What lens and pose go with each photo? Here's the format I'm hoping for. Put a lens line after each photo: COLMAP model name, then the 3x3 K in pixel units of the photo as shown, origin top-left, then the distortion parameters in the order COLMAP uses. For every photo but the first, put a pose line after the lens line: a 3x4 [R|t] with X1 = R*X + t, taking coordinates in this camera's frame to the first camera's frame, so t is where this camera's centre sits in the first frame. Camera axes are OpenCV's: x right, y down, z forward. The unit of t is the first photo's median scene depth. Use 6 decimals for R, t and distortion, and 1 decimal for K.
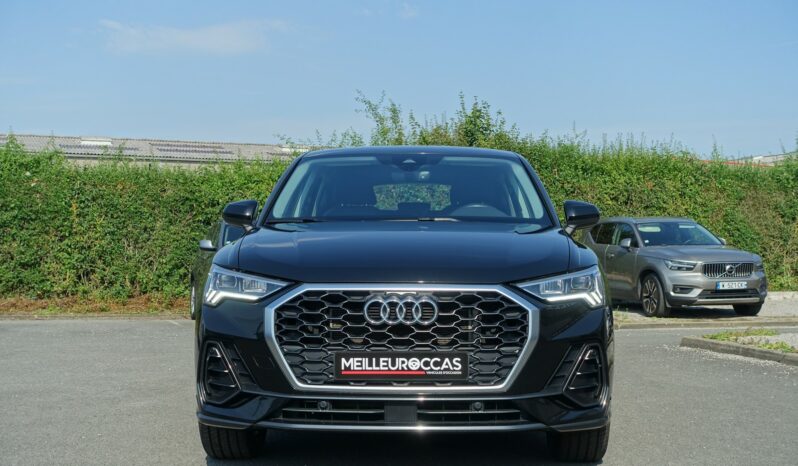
lens RADIAL K [[1208.1, 0, 399.0], [0, 1208.1, 233.0], [0, 0, 1]] dist [0.009849, -0.067597]
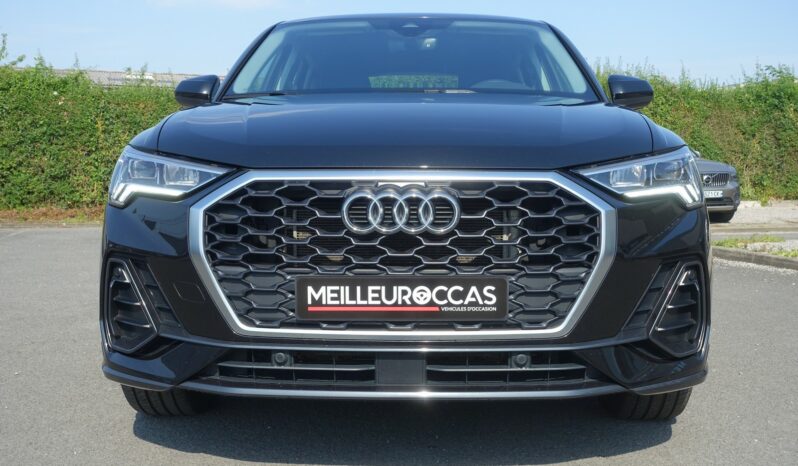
lens RADIAL K [[959.0, 0, 399.0], [0, 959.0, 233.0], [0, 0, 1]] dist [0.016699, 0.022966]
pose [[0.999998, -0.001672, 0.001062, 0.000084], [0.001585, 0.996971, 0.077761, 0.035542], [-0.001189, -0.077759, 0.996971, 0.485870]]
